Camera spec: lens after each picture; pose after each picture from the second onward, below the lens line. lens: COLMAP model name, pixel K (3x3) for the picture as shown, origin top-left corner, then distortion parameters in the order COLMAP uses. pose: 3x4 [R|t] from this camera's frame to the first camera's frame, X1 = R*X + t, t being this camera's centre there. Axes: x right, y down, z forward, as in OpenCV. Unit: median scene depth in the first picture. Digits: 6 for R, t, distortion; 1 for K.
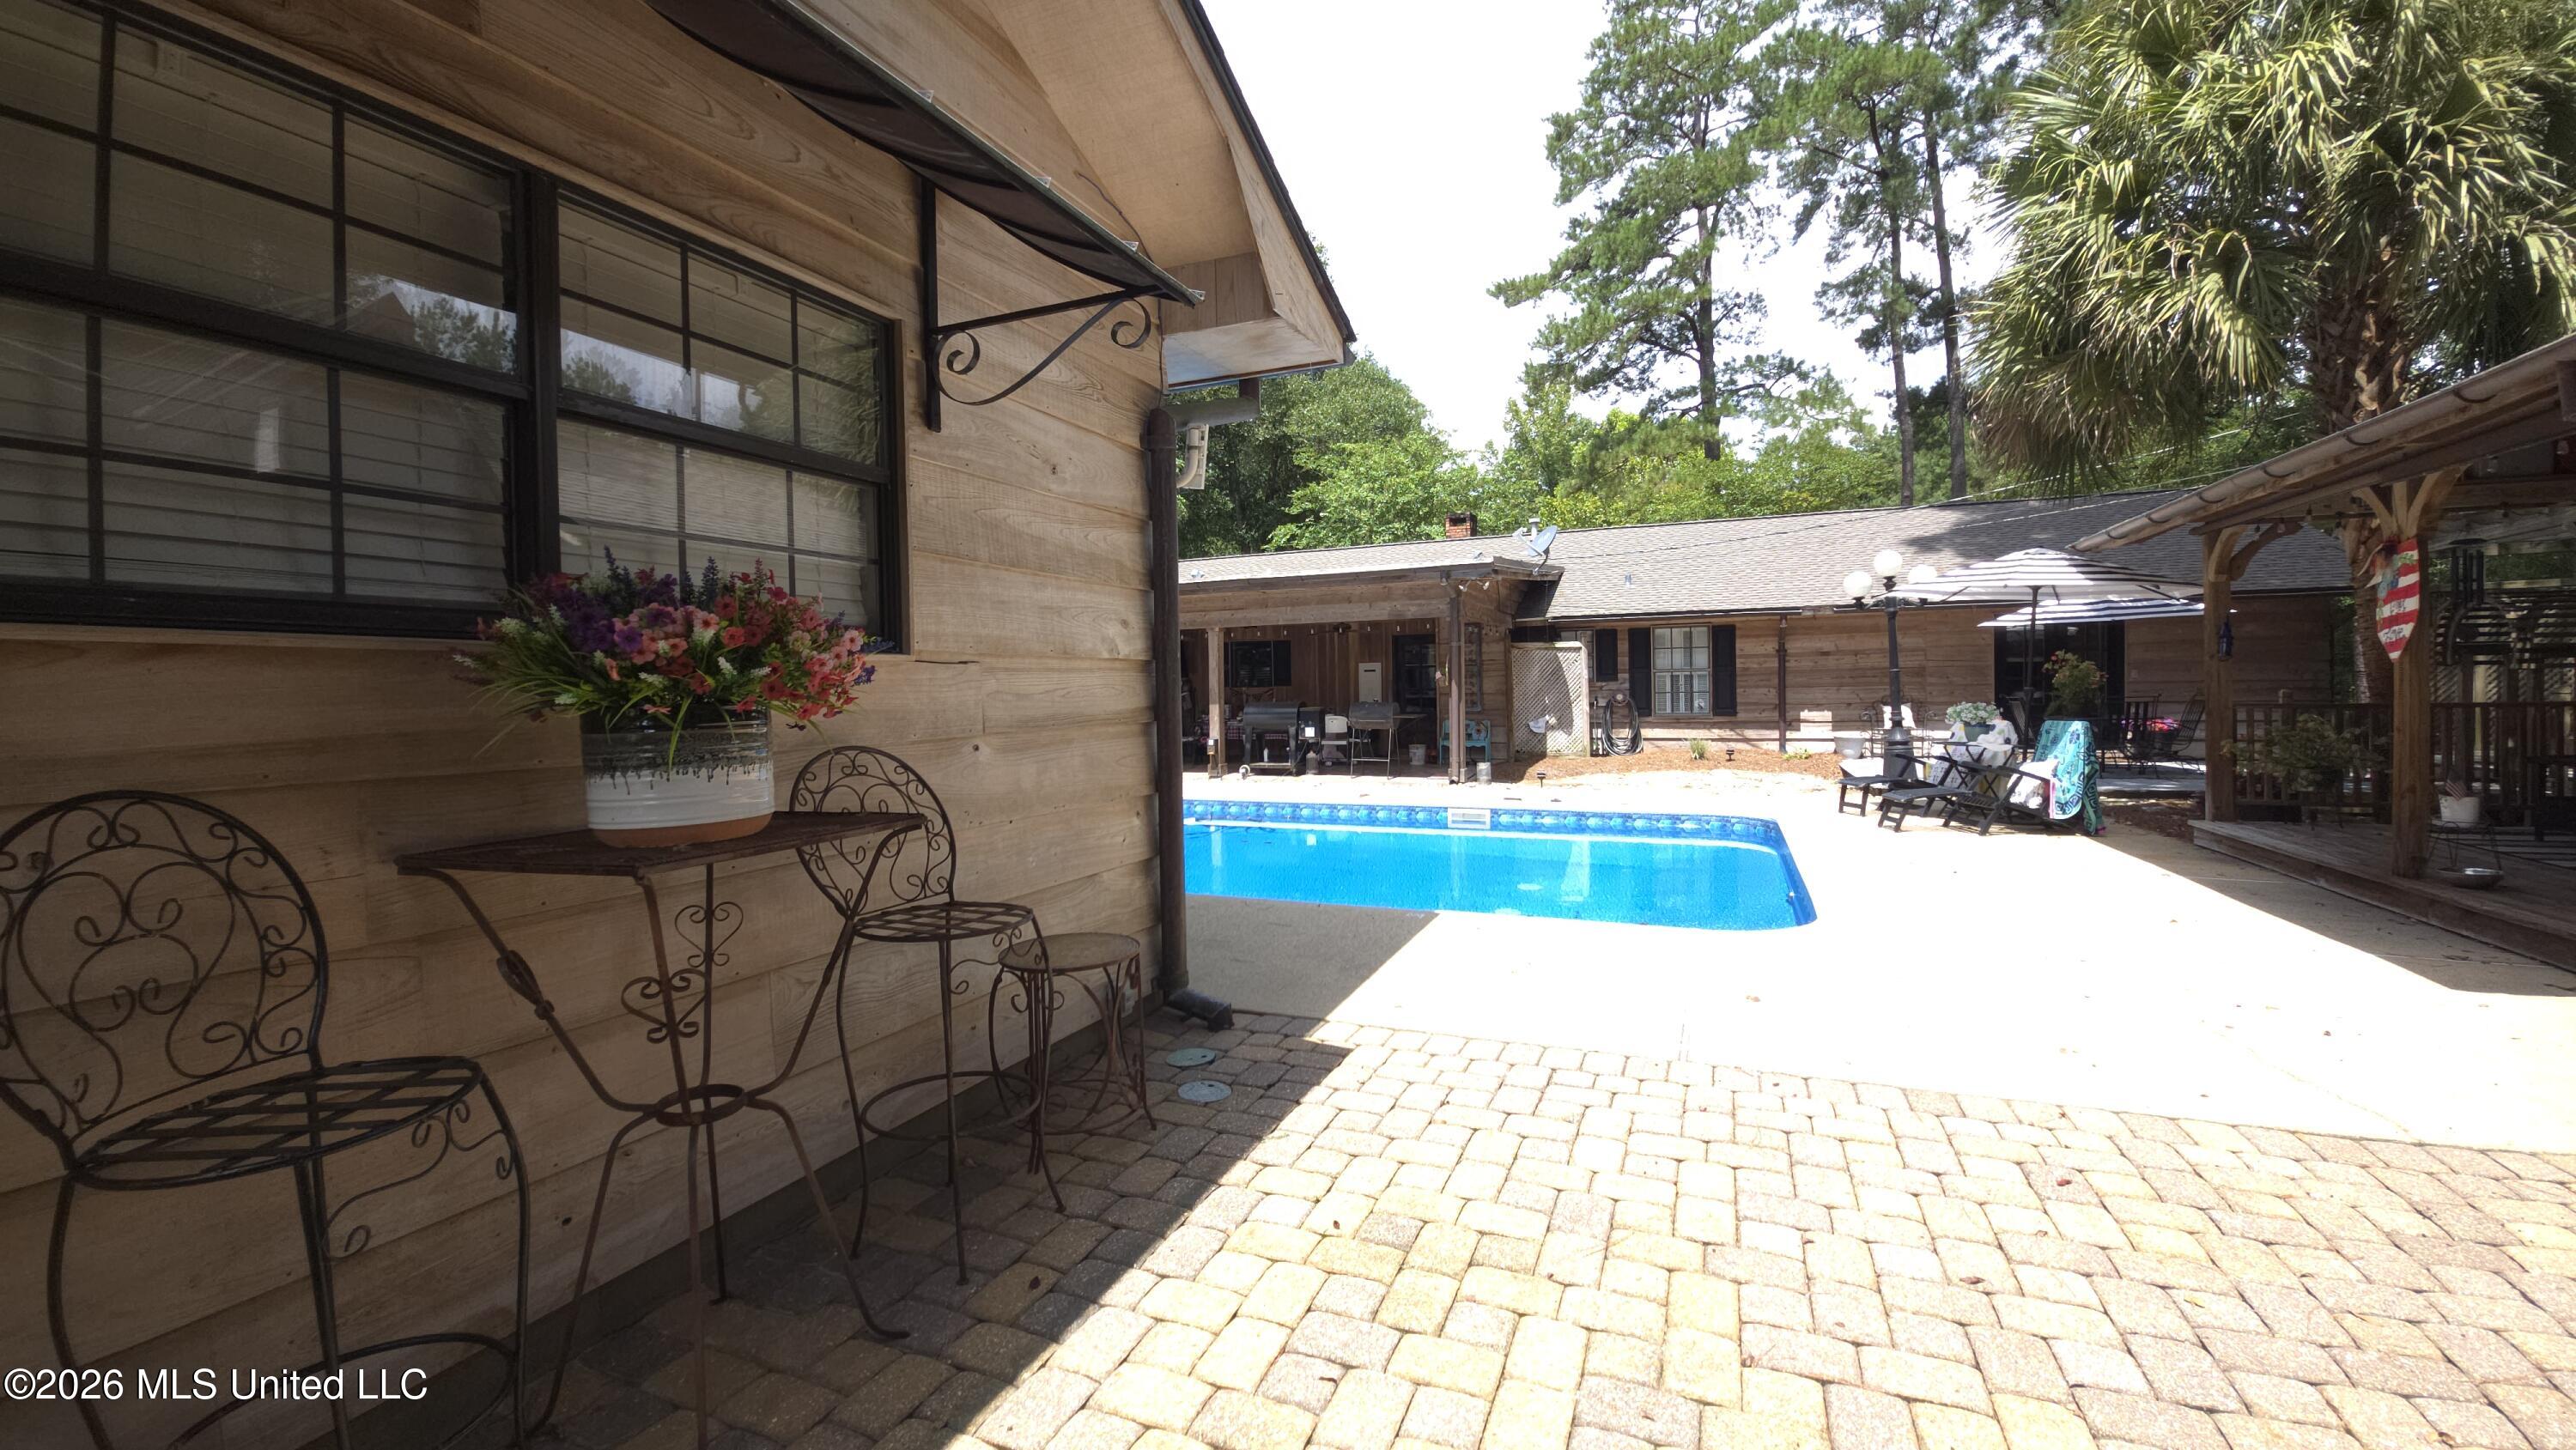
lens RADIAL K [[1018.1, 0, 1288.0], [0, 1018.1, 725.0], [0, 0, 1]] dist [-0.002783, -0.012037]
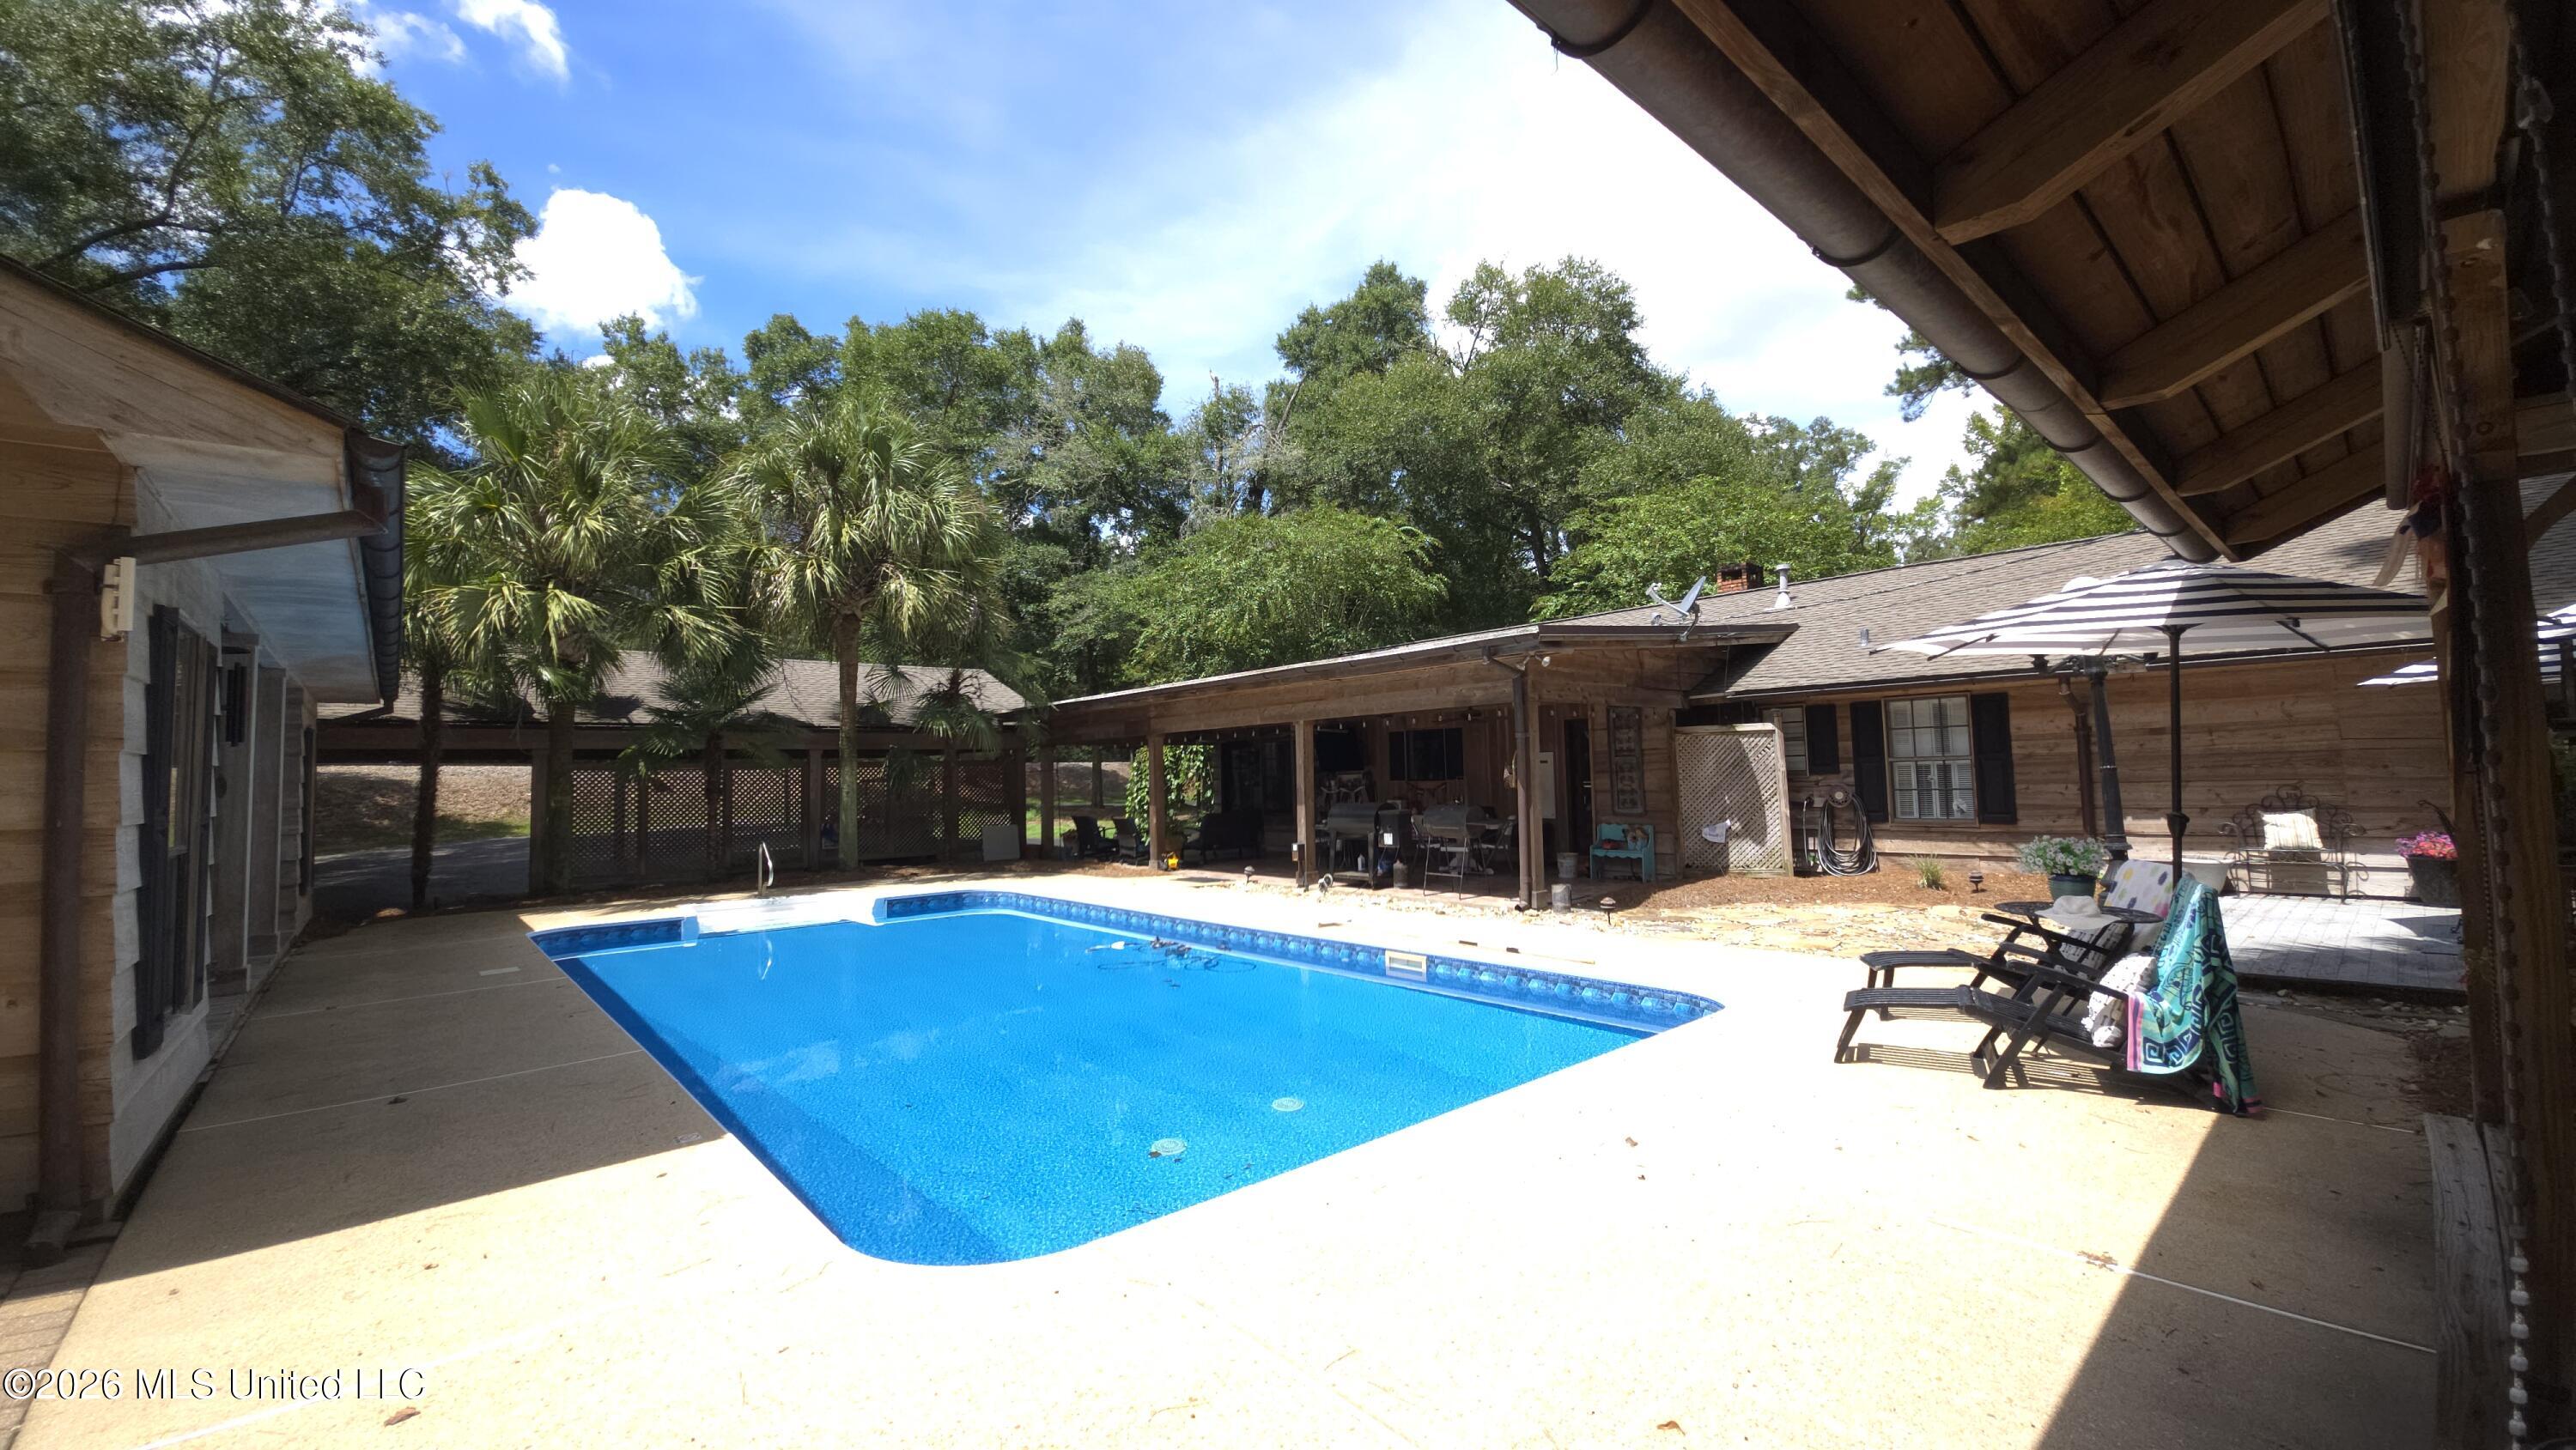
lens RADIAL K [[1018.1, 0, 1288.0], [0, 1018.1, 725.0], [0, 0, 1]] dist [-0.002783, -0.012037]
pose [[0.901044, -0.028620, -0.432782, 0.290350], [-0.004009, 0.997228, -0.074295, -0.022486], [0.433708, 0.068678, 0.898432, 0.162392]]
